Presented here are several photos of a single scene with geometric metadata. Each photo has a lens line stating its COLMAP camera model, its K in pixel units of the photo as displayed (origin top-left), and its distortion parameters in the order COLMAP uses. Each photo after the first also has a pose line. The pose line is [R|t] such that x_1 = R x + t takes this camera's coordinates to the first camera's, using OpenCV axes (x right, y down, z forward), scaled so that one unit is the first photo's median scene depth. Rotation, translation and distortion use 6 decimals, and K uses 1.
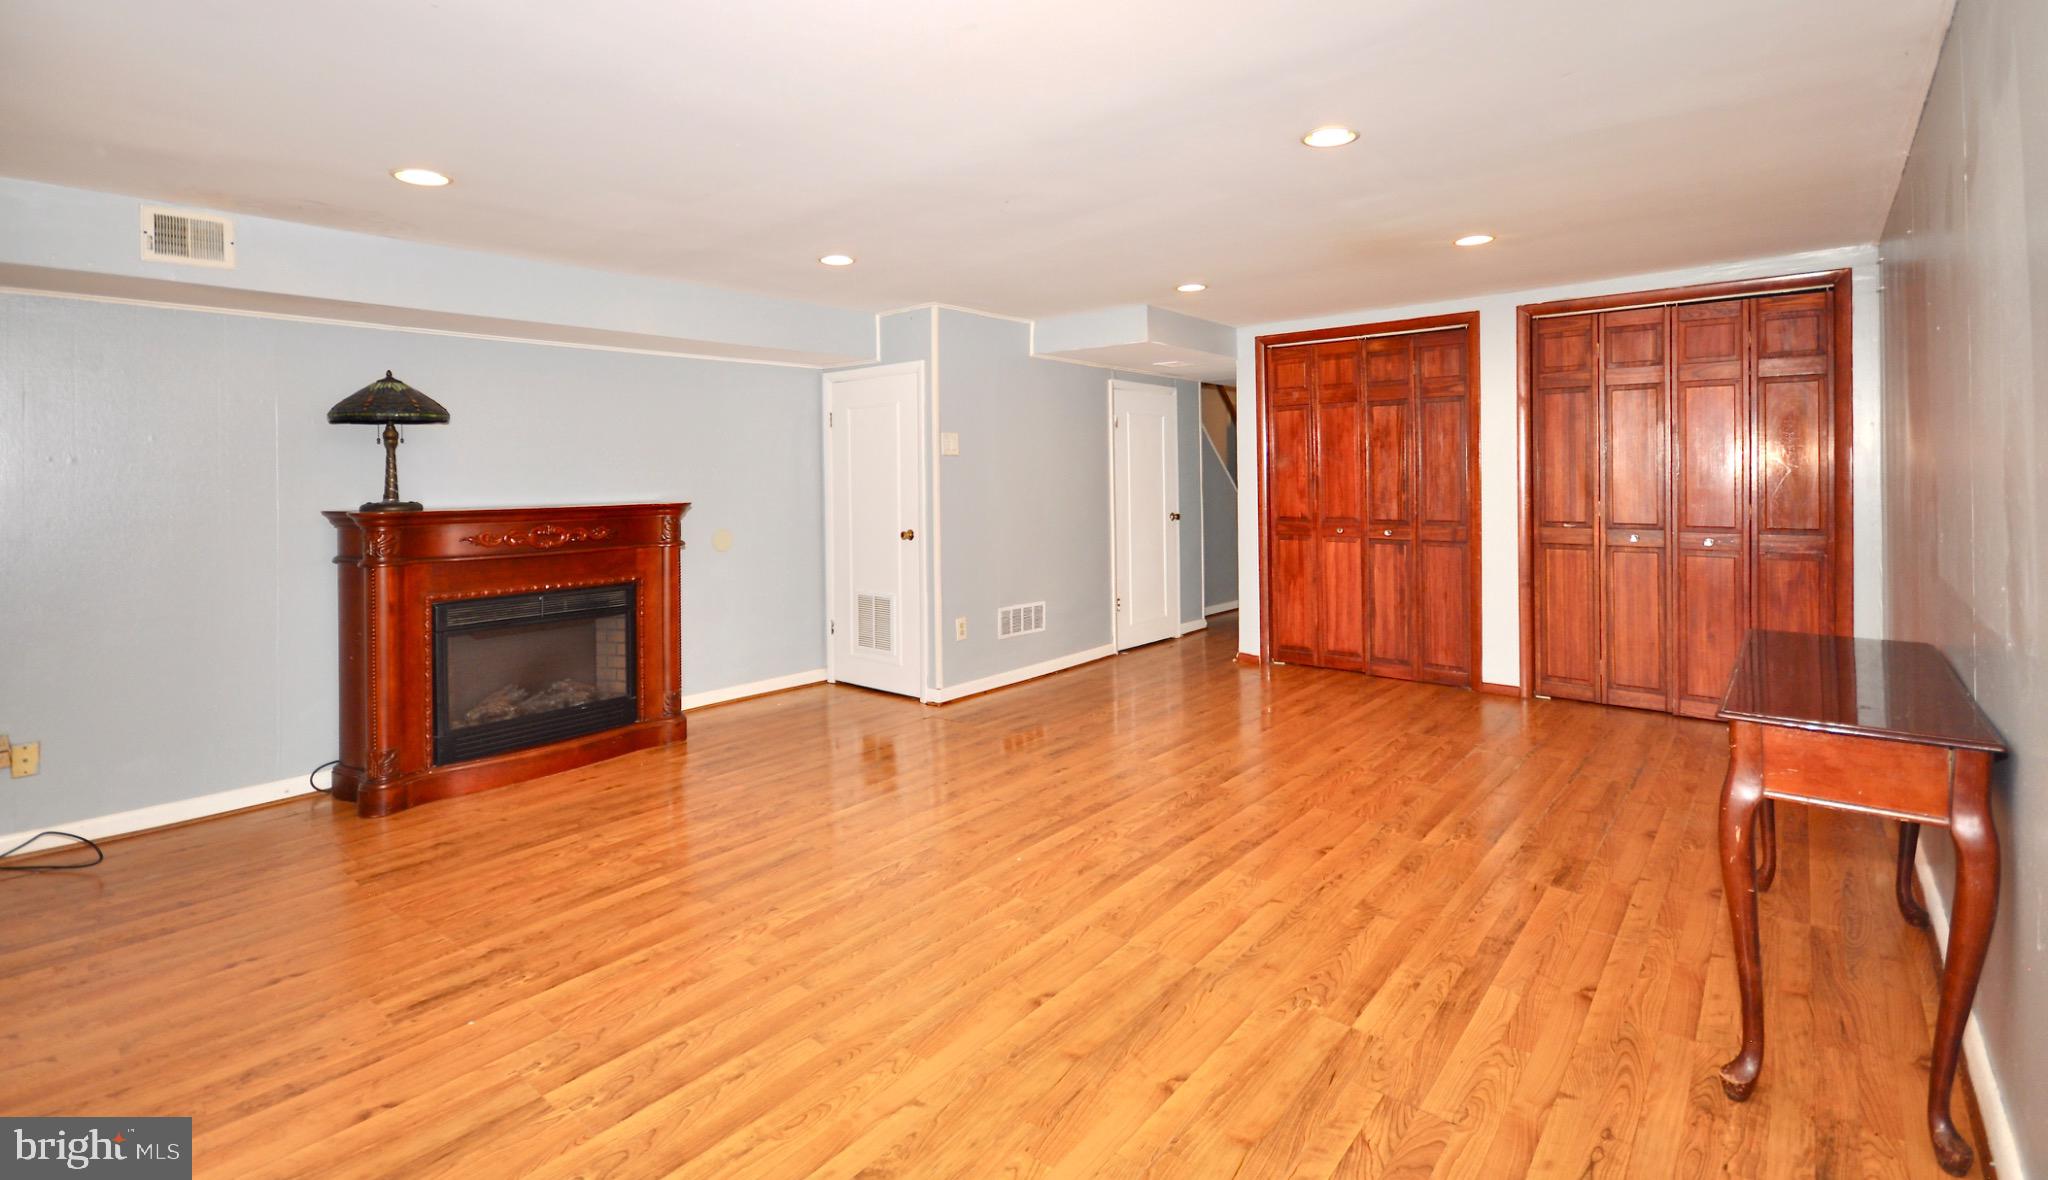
lens RADIAL K [[933.1, 0, 1020.6], [0, 933.1, 473.0], [0, 0, 1]] dist [-0.002325, -0.000344]
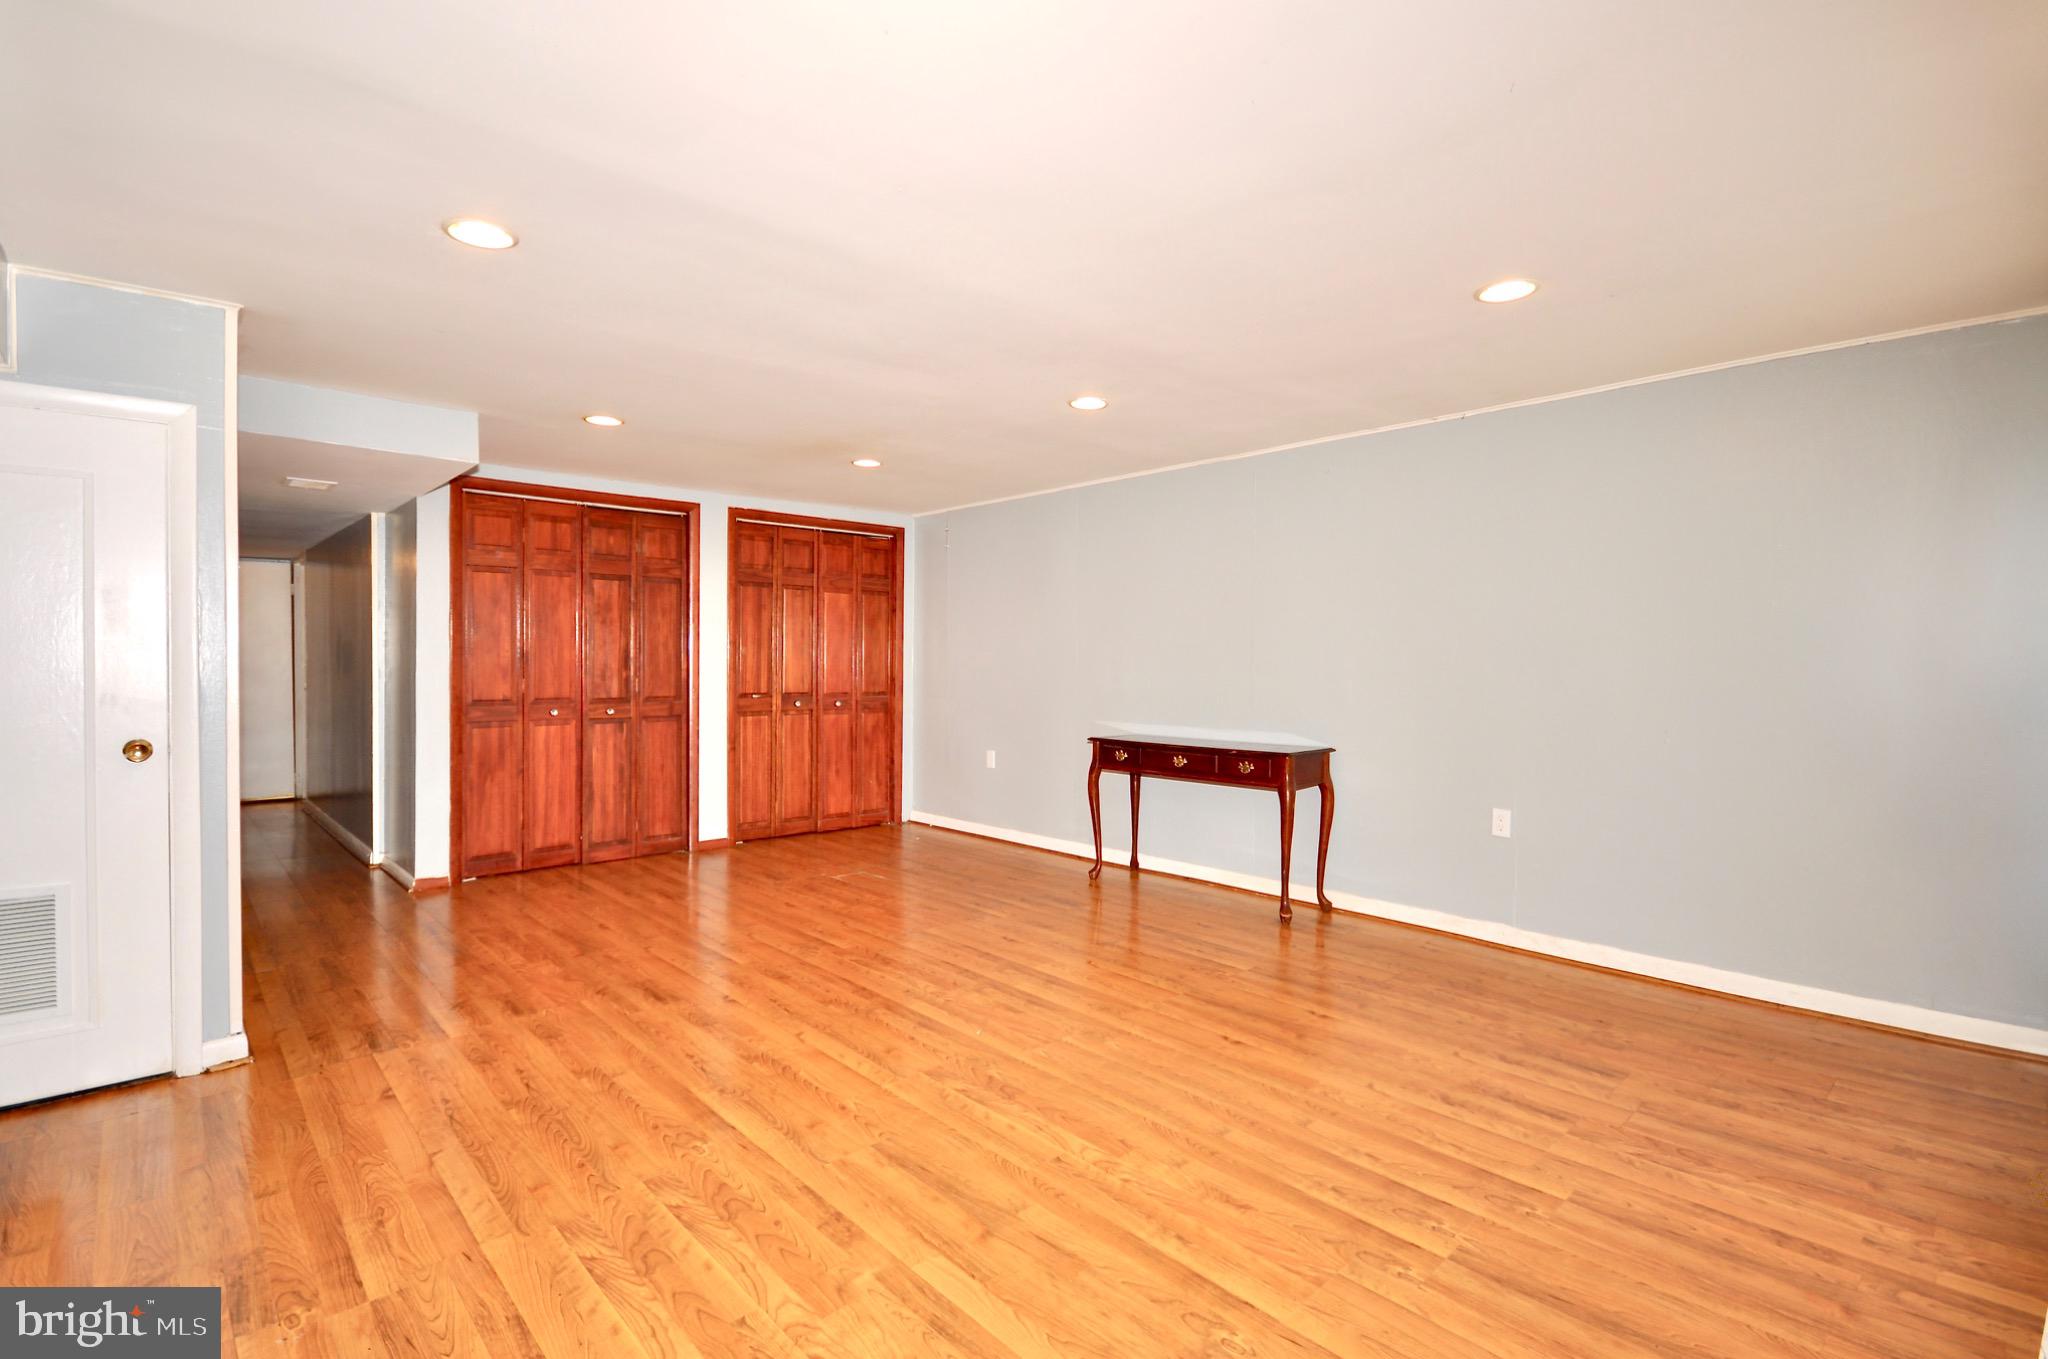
lens RADIAL K [[938.2, 0, 1036.0], [0, 938.2, 670.2], [0, 0, 1]] dist [0.000601, -0.000314]
pose [[0.112239, 0.002919, 0.993677, -0.563793], [-0.006651, 0.999975, -0.002186, 0.021928], [-0.993659, -0.006363, 0.112256, 0.483971]]
